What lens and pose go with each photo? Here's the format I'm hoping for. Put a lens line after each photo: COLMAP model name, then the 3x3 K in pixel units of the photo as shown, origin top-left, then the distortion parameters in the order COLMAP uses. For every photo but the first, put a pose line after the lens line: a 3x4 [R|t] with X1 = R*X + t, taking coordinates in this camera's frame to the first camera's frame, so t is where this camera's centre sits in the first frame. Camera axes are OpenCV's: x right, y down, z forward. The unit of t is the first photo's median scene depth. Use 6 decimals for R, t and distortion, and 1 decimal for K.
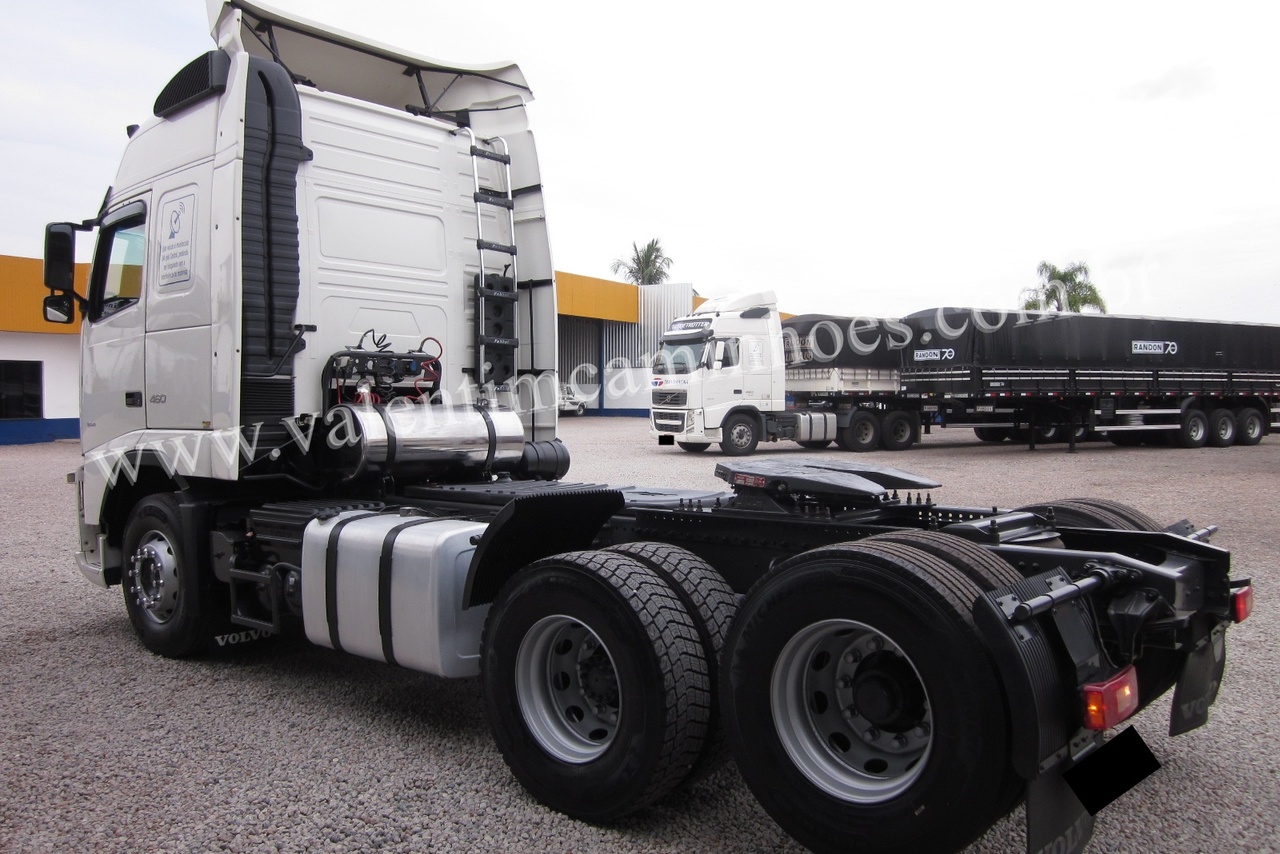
lens RADIAL K [[1057.6, 0, 640.0], [0, 1057.6, 427.0], [0, 0, 1]] dist [-0.037881, -0.005205]
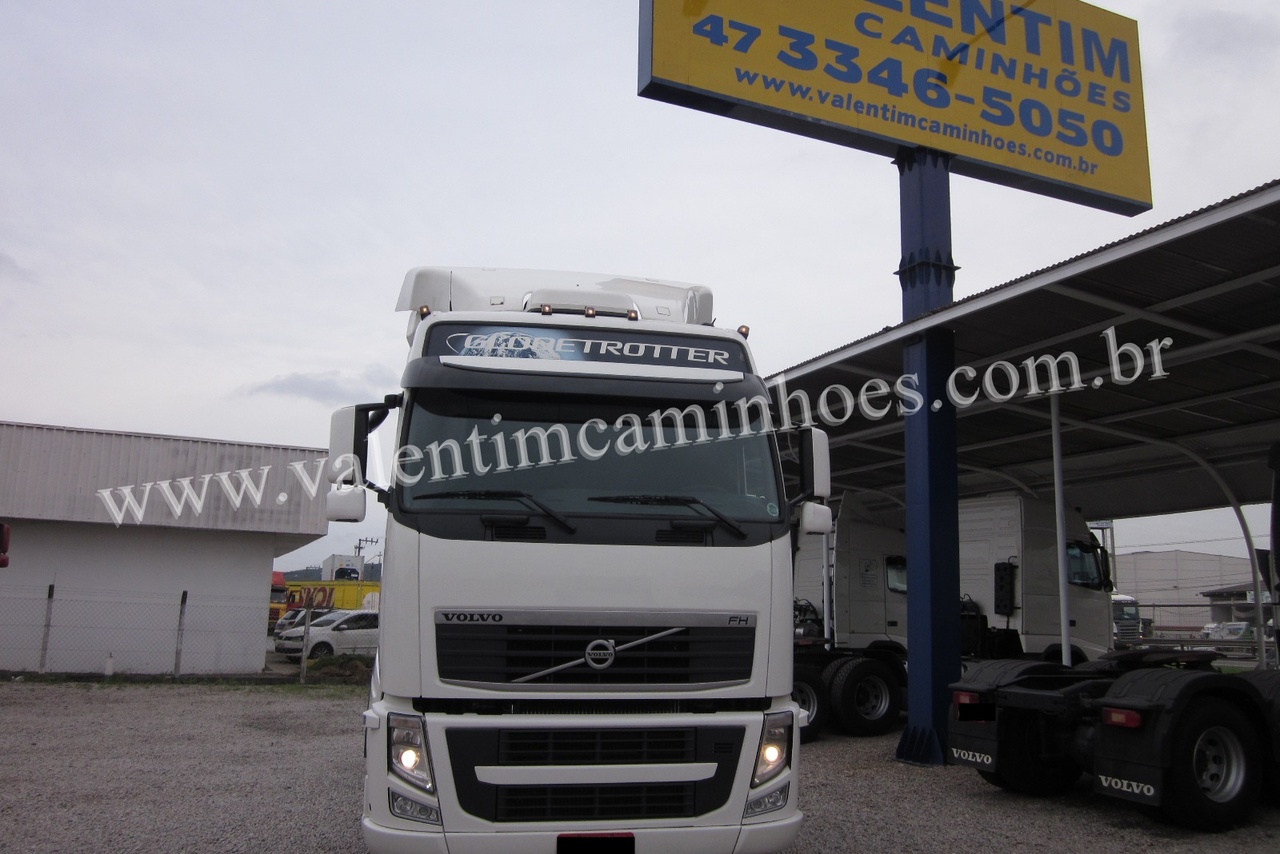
lens RADIAL K [[1058.4, 0, 638.2], [0, 1058.4, 428.5], [0, 0, 1]] dist [-0.034281, -0.004210]
pose [[0.317874, 0.131248, 0.939005, -0.179394], [0.022219, 0.989069, -0.145768, -0.042627], [-0.947873, 0.067200, 0.311483, 0.942636]]
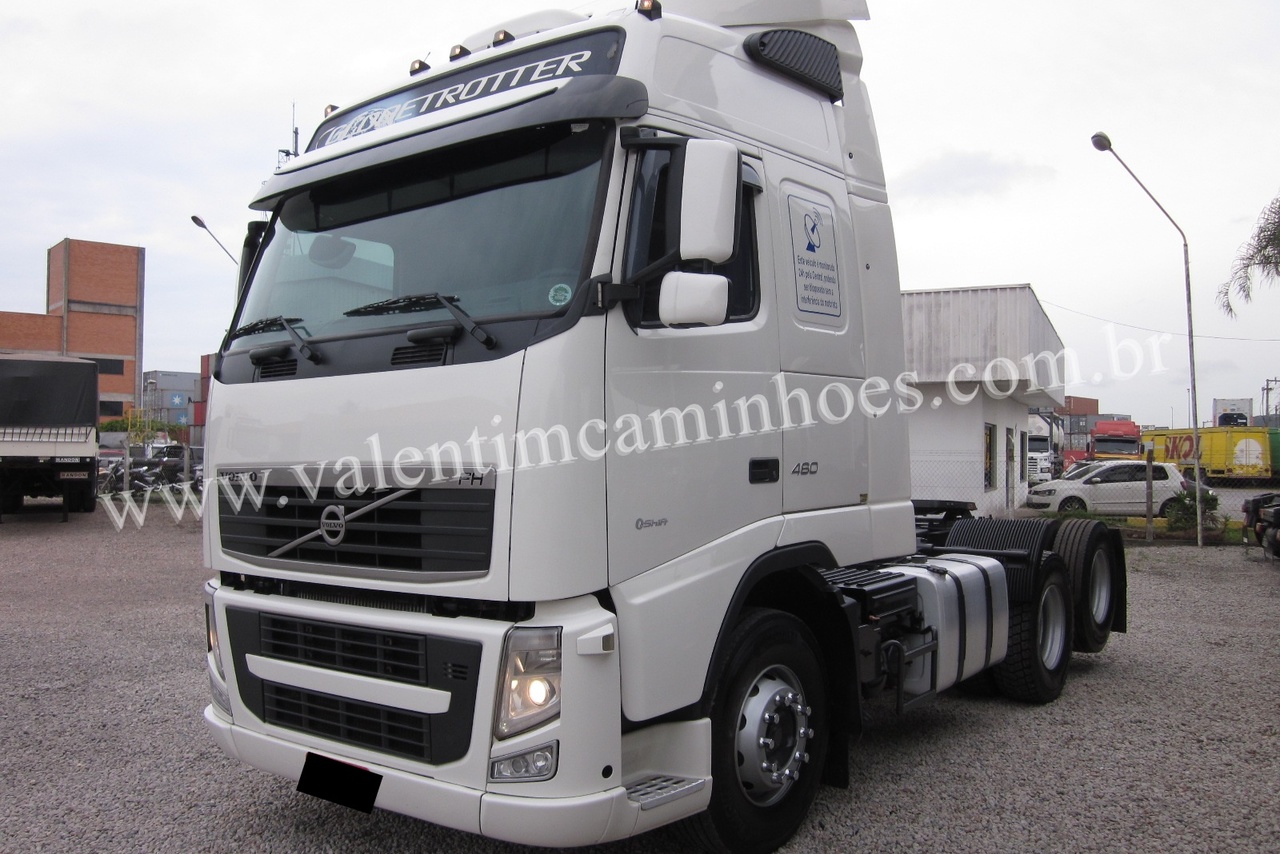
lens RADIAL K [[1058.4, 0, 638.2], [0, 1058.4, 428.5], [0, 0, 1]] dist [-0.034281, -0.004210]
pose [[0.917015, -0.028765, 0.397813, 0.006820], [0.048514, 0.998035, -0.039666, -0.034536], [-0.395890, 0.055674, 0.916609, 0.856410]]
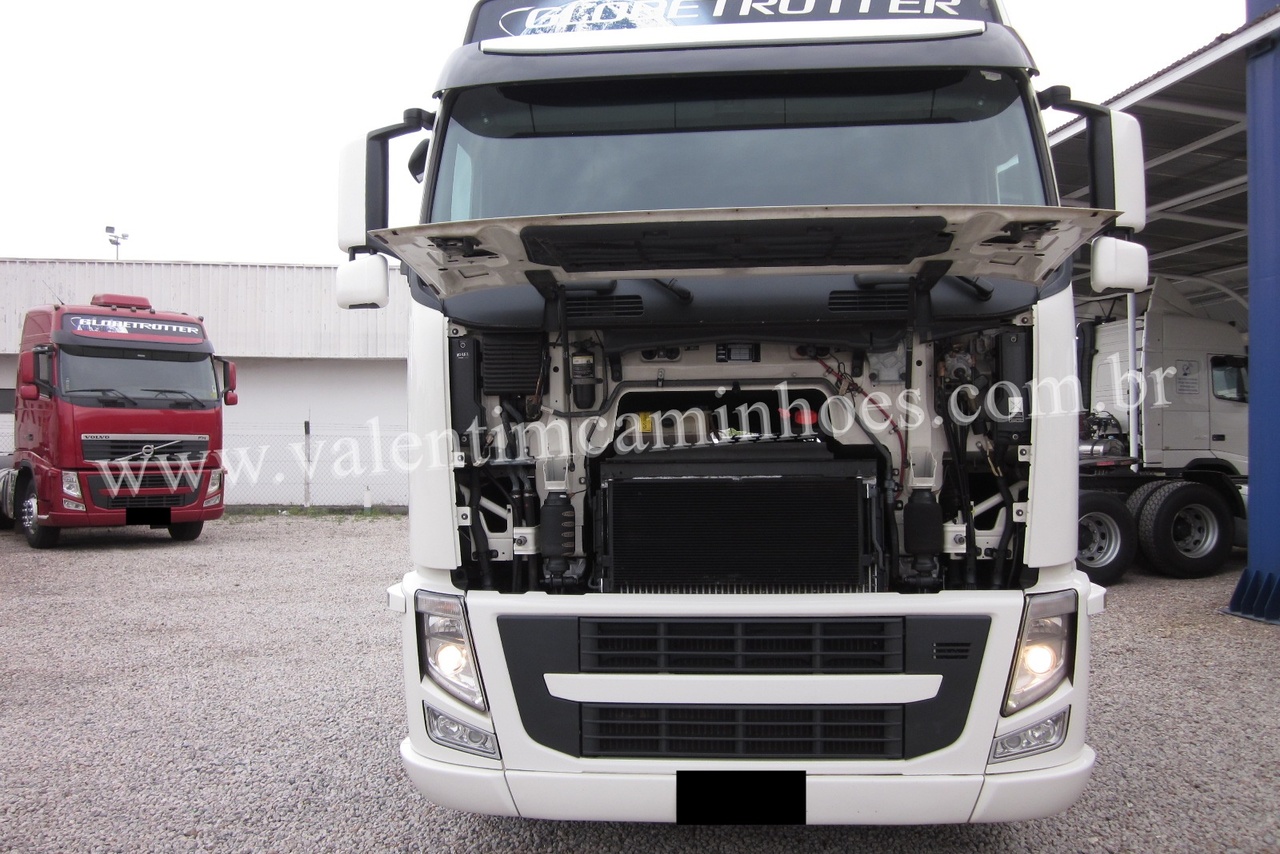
lens RADIAL K [[1057.6, 0, 640.0], [0, 1057.6, 427.0], [0, 0, 1]] dist [-0.037881, -0.005205]
pose [[0.553486, -0.035213, 0.832114, -0.088125], [0.051593, 0.998637, 0.007942, -0.039213], [-0.831259, 0.038535, 0.554548, 0.957478]]
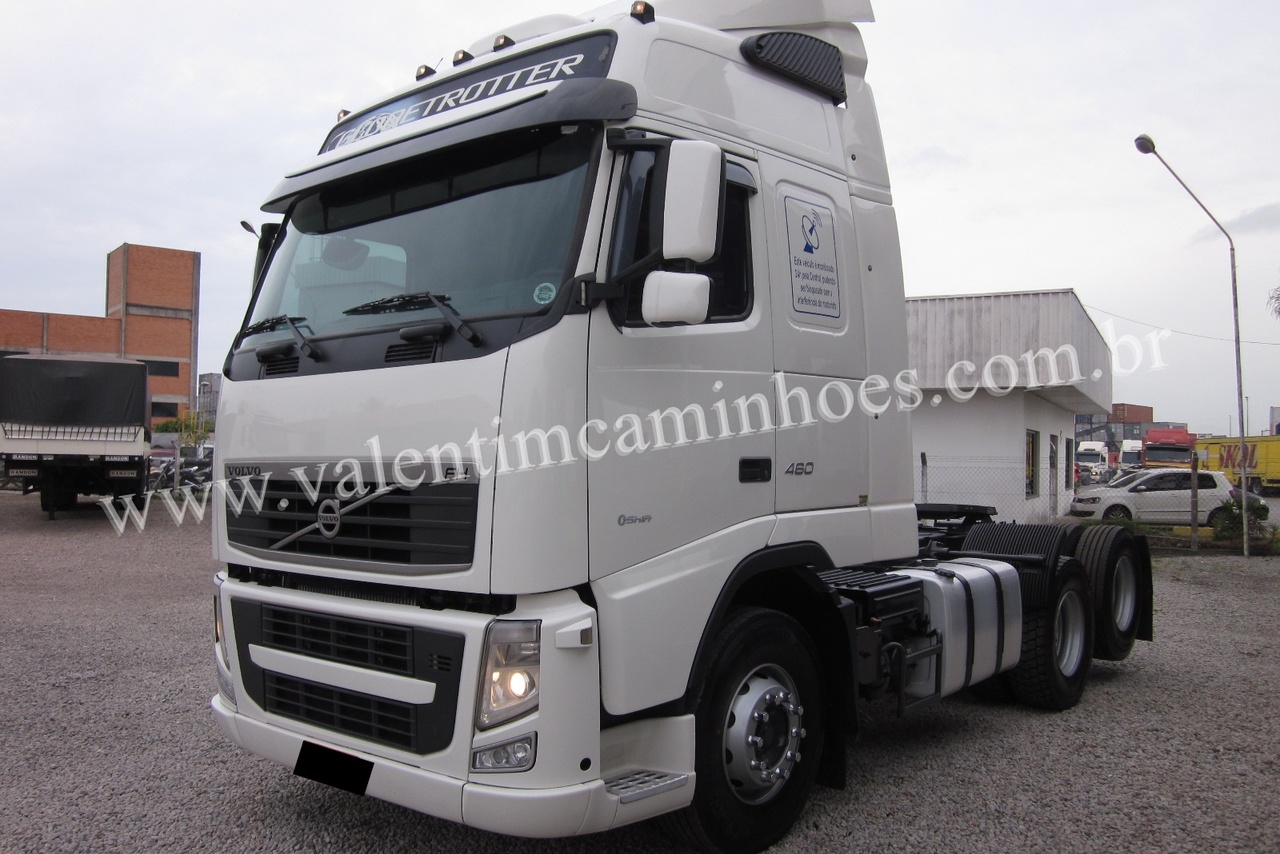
lens RADIAL K [[1057.6, 0, 640.0], [0, 1057.6, 427.0], [0, 0, 1]] dist [-0.037881, -0.005205]
pose [[0.933756, -0.019607, 0.357372, 0.014408], [0.039170, 0.998099, -0.047586, -0.033066], [-0.355759, 0.058432, 0.932749, 0.851627]]
